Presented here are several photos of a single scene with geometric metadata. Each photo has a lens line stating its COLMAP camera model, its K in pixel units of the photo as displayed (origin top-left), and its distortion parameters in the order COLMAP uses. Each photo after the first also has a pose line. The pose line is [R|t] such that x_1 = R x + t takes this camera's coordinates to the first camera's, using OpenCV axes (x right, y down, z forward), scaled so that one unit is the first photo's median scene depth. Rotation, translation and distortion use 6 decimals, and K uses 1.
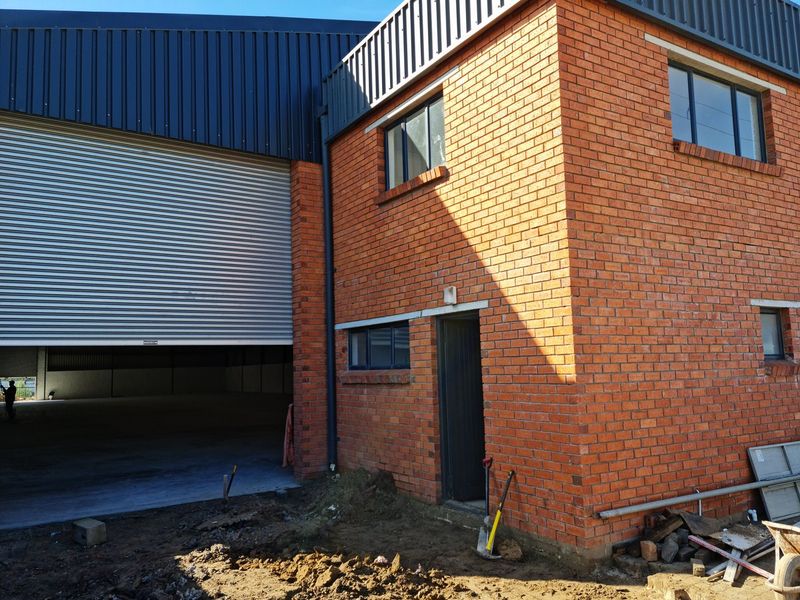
lens RADIAL K [[626.2, 0, 400.0], [0, 626.2, 300.0], [0, 0, 1]] dist [0.100690, -0.091846]
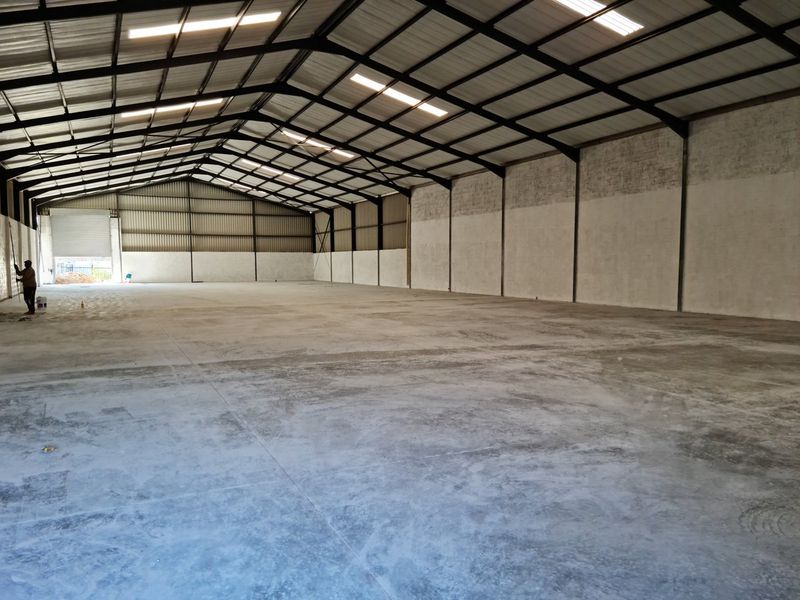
lens RADIAL K [[626.2, 0, 400.0], [0, 626.2, 300.0], [0, 0, 1]] dist [0.100690, -0.091846]
pose [[0.995526, 0.030246, -0.089519, -0.048987], [-0.014780, 0.985569, 0.168629, 0.013649], [0.093327, -0.166551, 0.981606, 0.090763]]
